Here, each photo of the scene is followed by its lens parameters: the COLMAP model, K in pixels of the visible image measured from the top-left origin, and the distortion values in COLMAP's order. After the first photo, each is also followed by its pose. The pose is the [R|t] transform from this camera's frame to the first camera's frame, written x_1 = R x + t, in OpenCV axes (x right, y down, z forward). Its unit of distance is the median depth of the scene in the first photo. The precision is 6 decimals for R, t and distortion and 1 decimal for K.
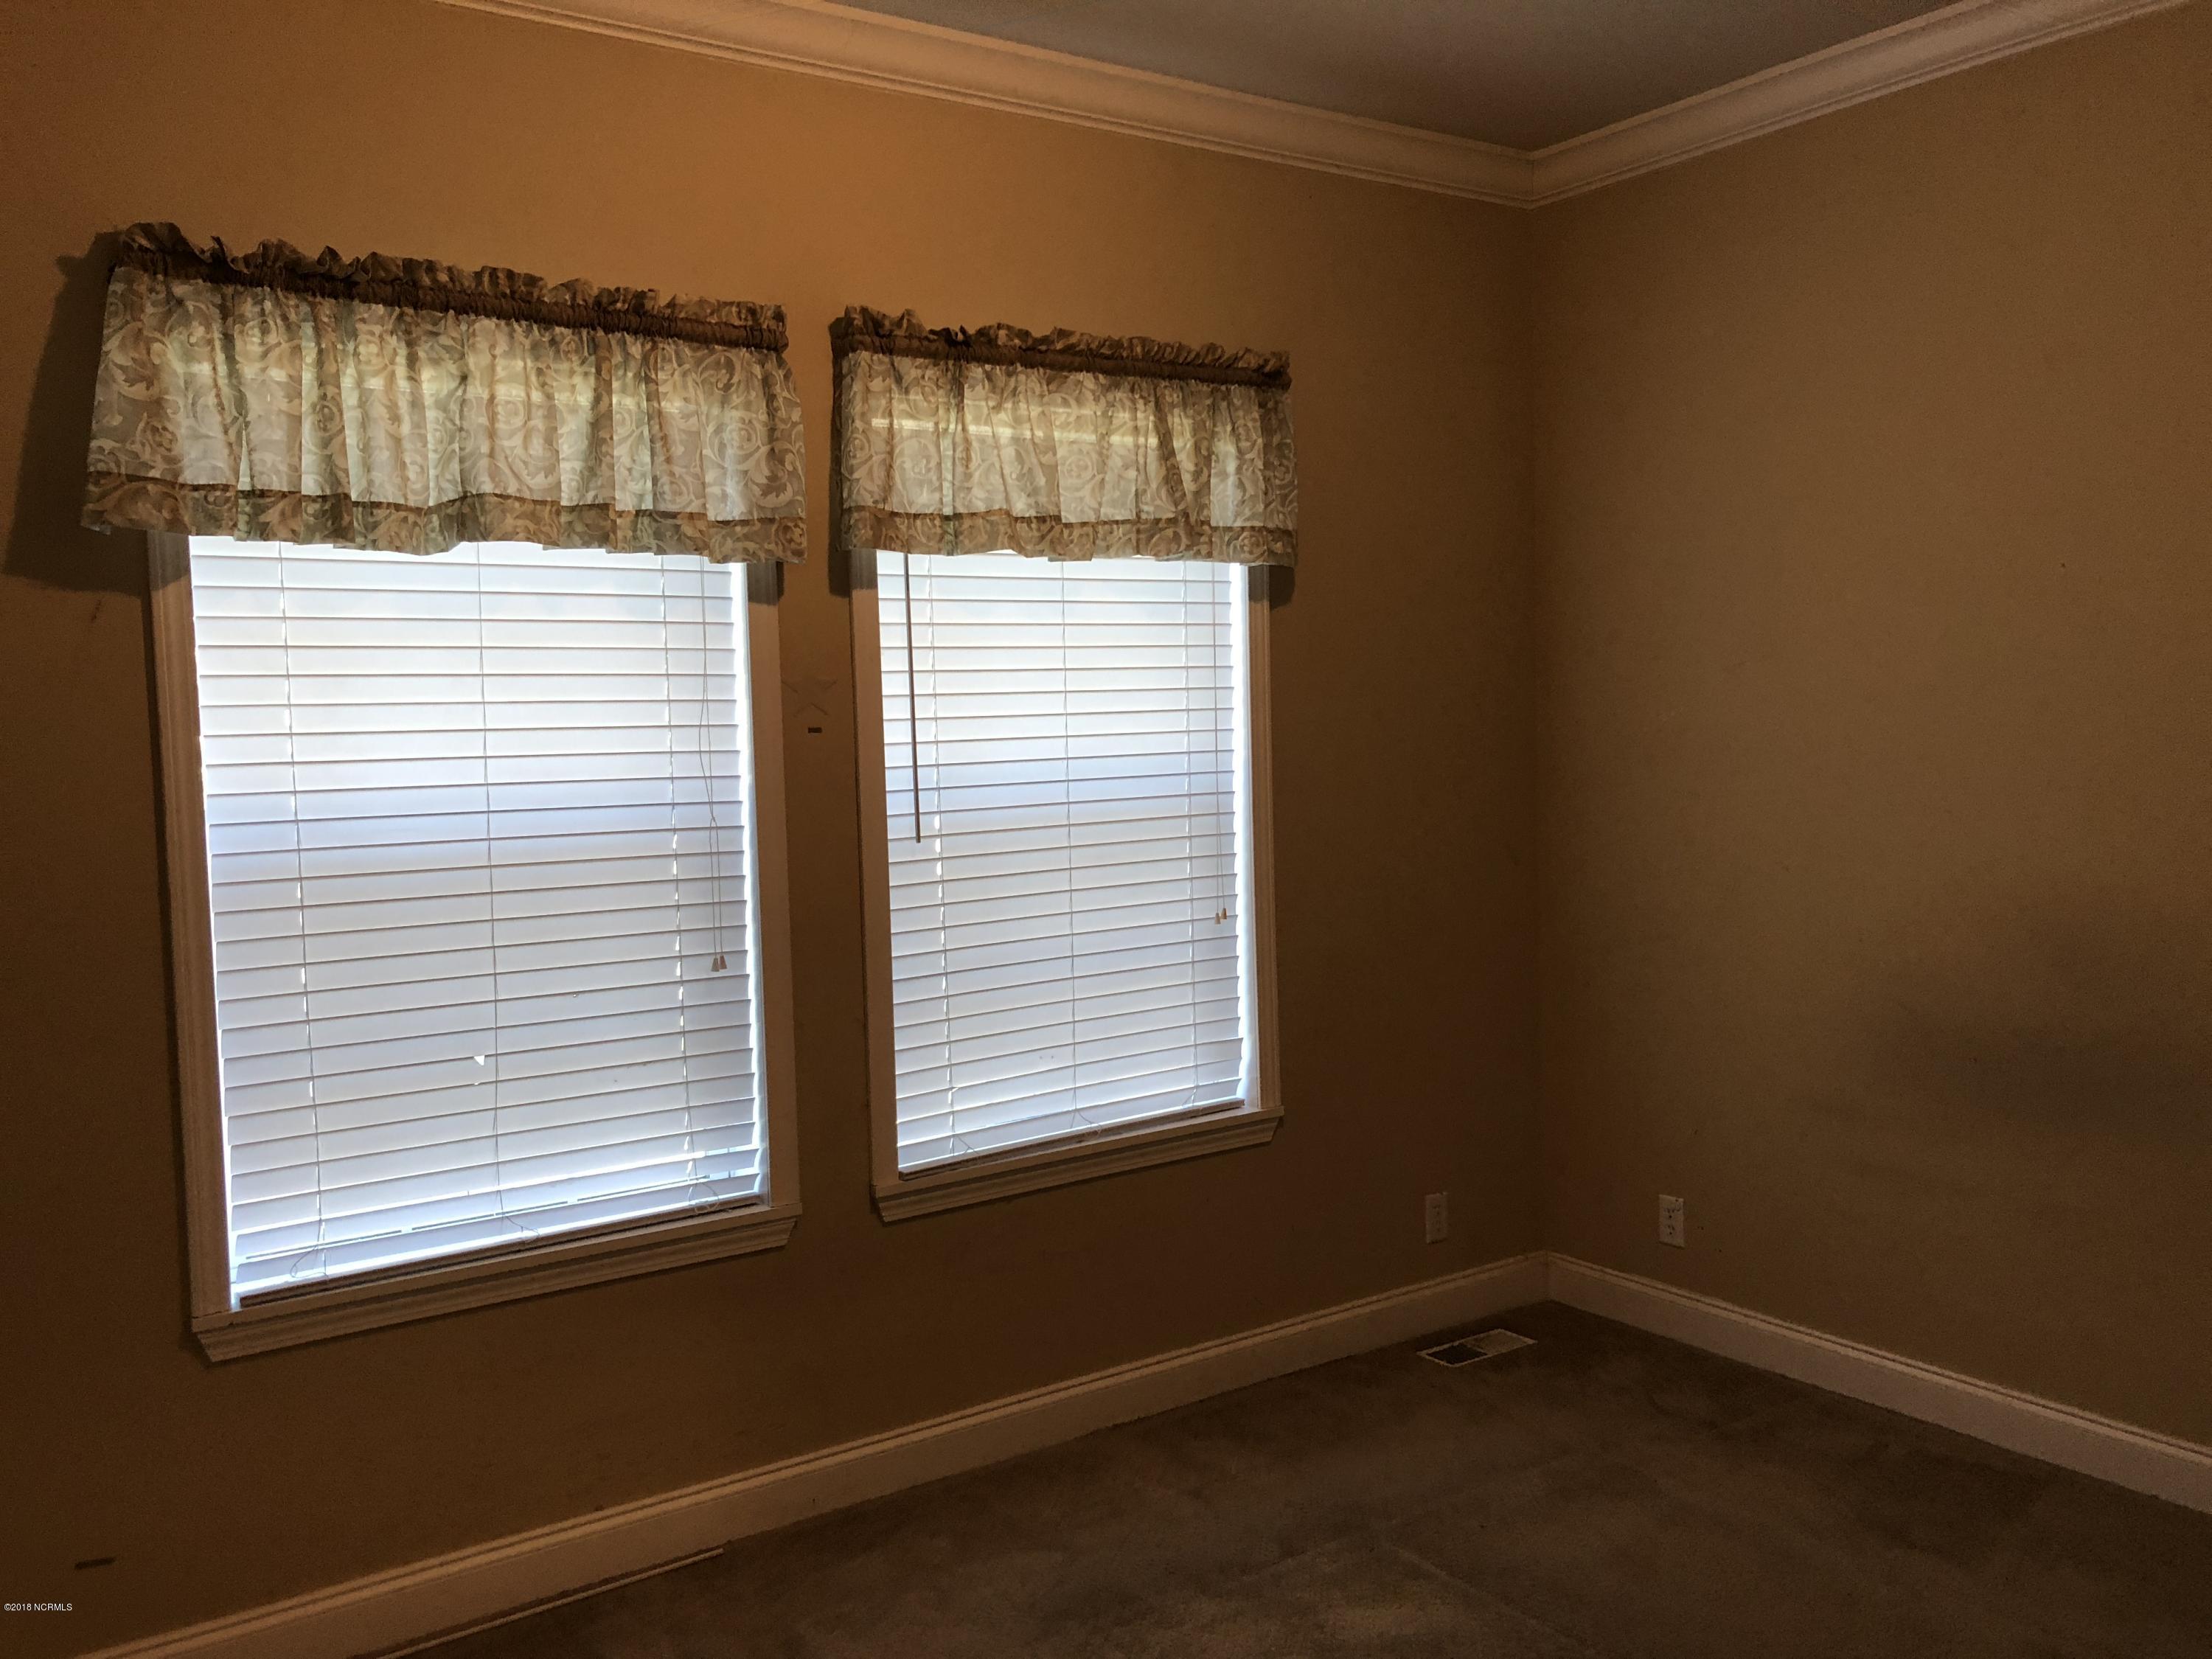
lens RADIAL K [[1824.9, 0, 1092.5], [0, 1824.9, 825.3], [0, 0, 1]] dist [0.031332, -0.002374]
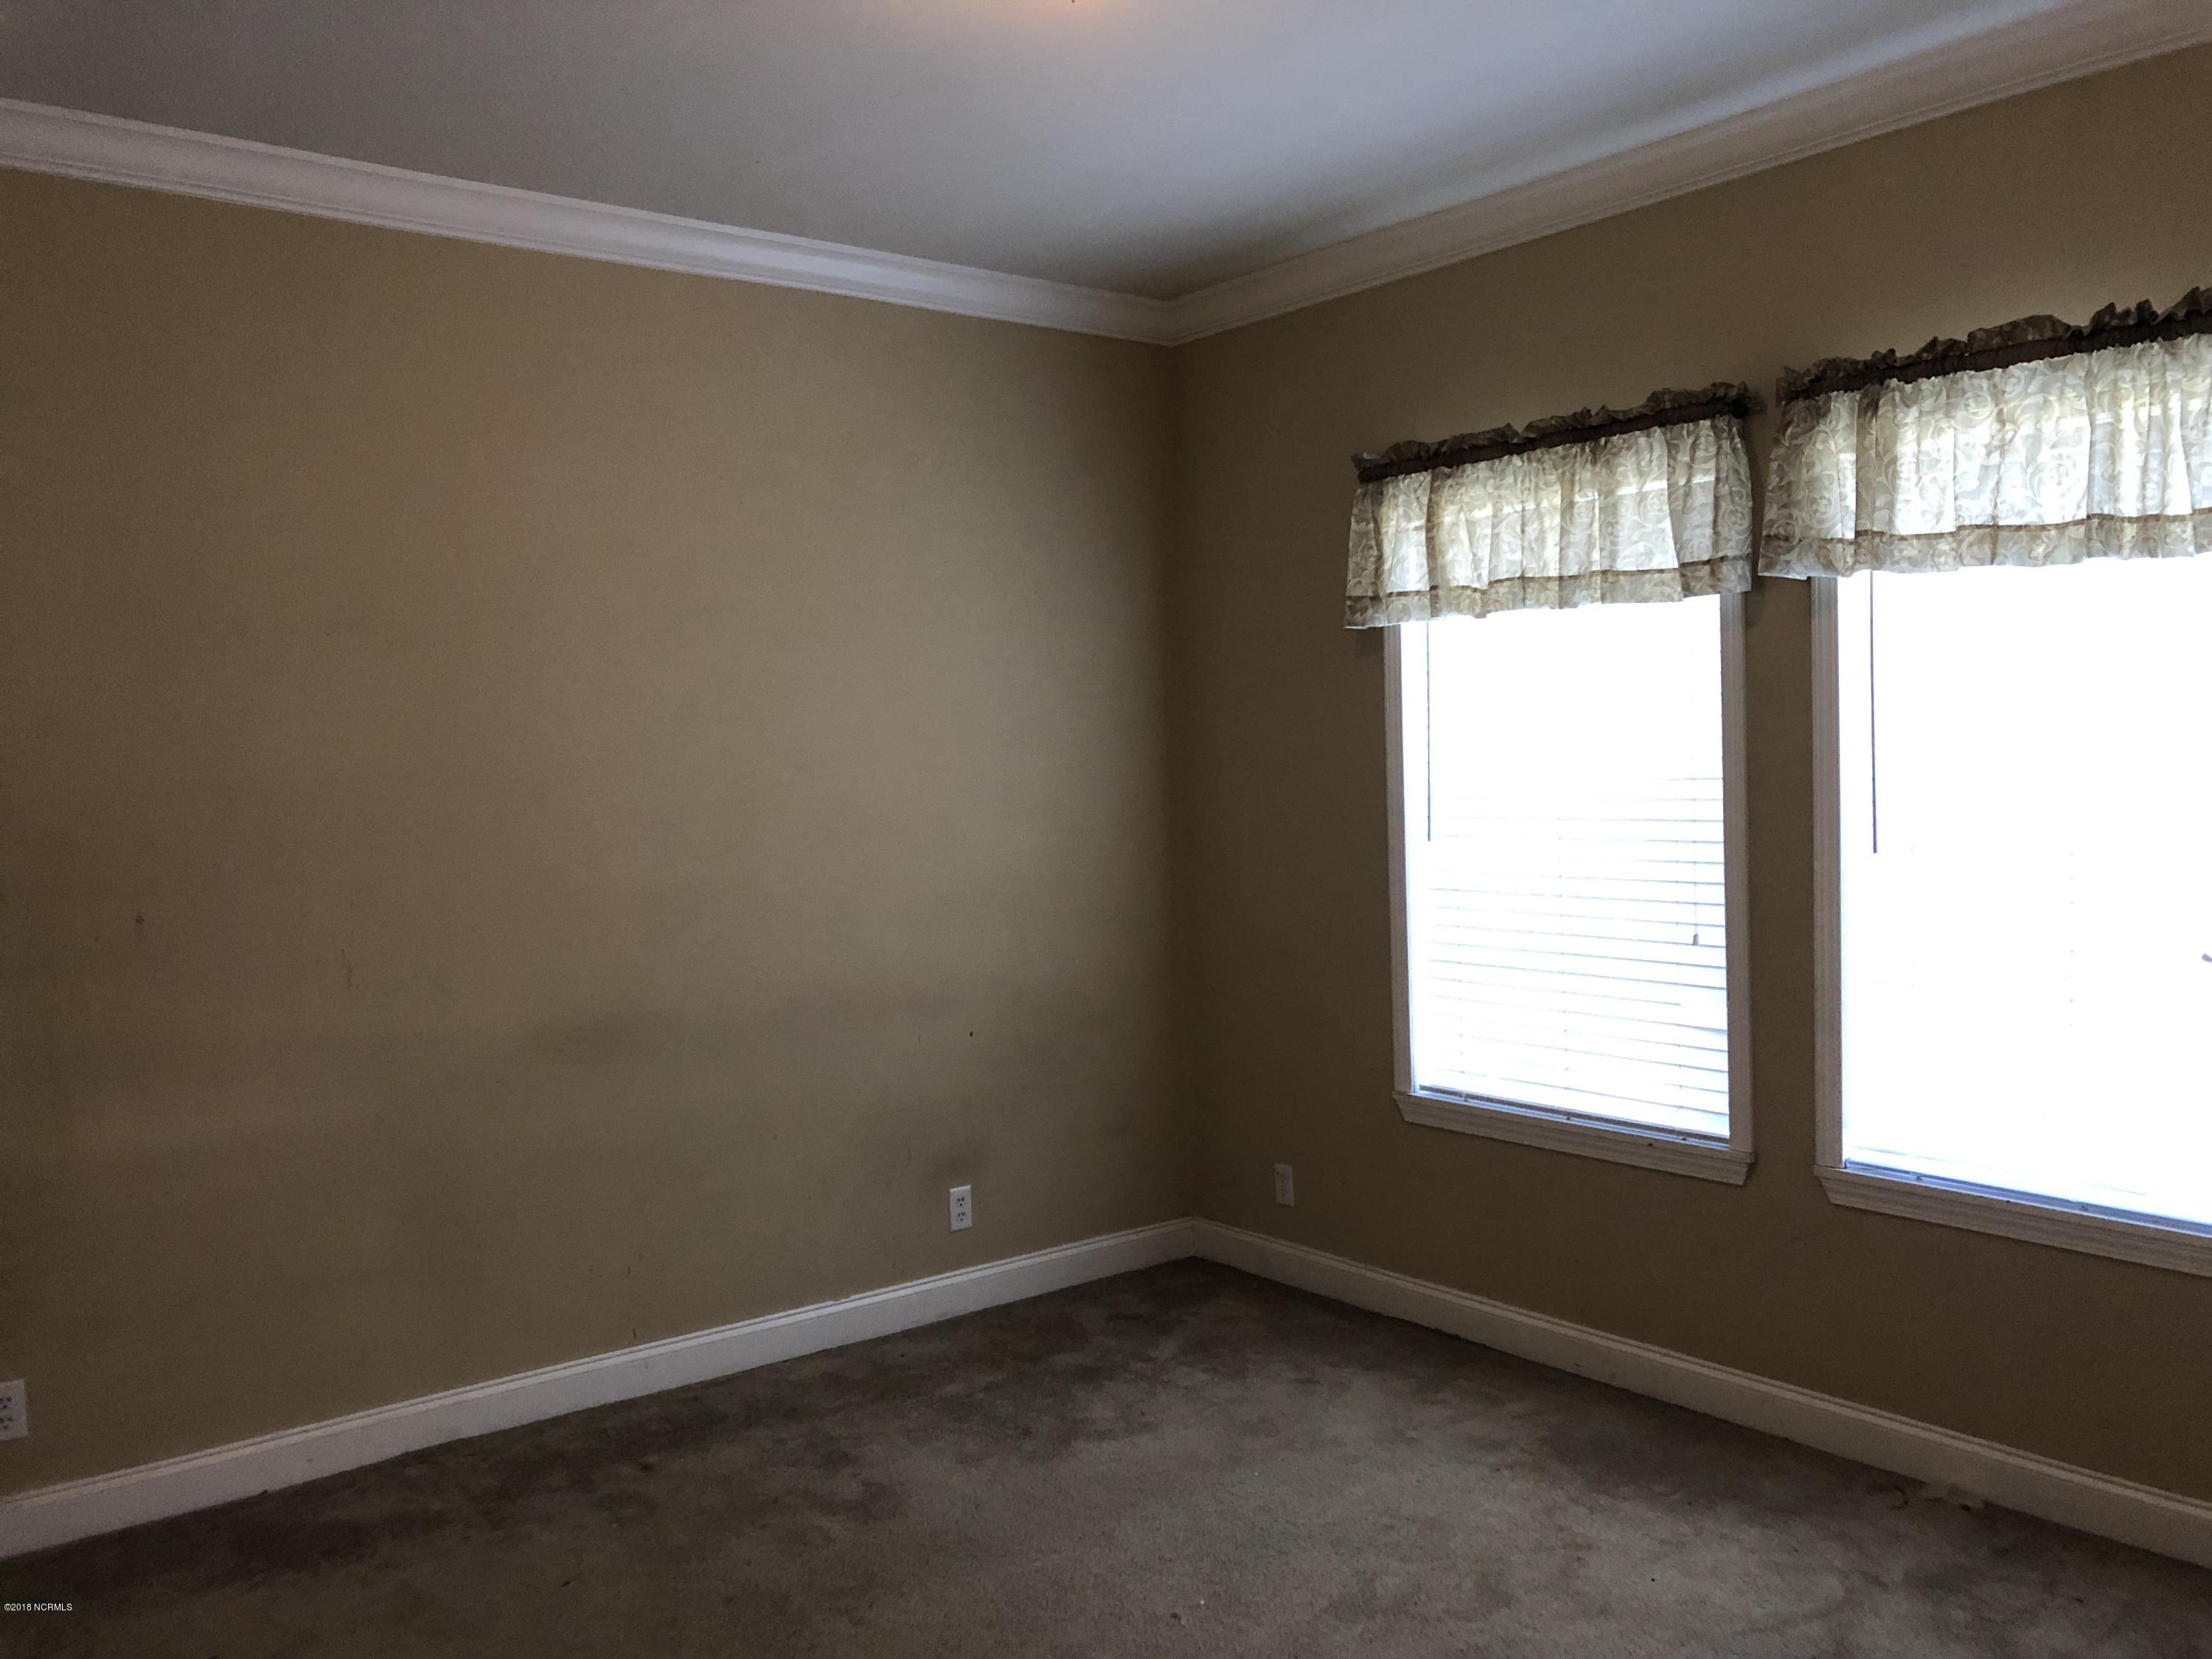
lens RADIAL K [[1775.7, 0, 1110.9], [0, 1775.7, 830.5], [0, 0, 1]] dist [-0.001379, -0.005788]
pose [[0.051520, 0.065096, -0.996548, 1.045626], [-0.048960, 0.996838, 0.062584, -0.054314], [0.997471, 0.045567, 0.054544, 0.606577]]
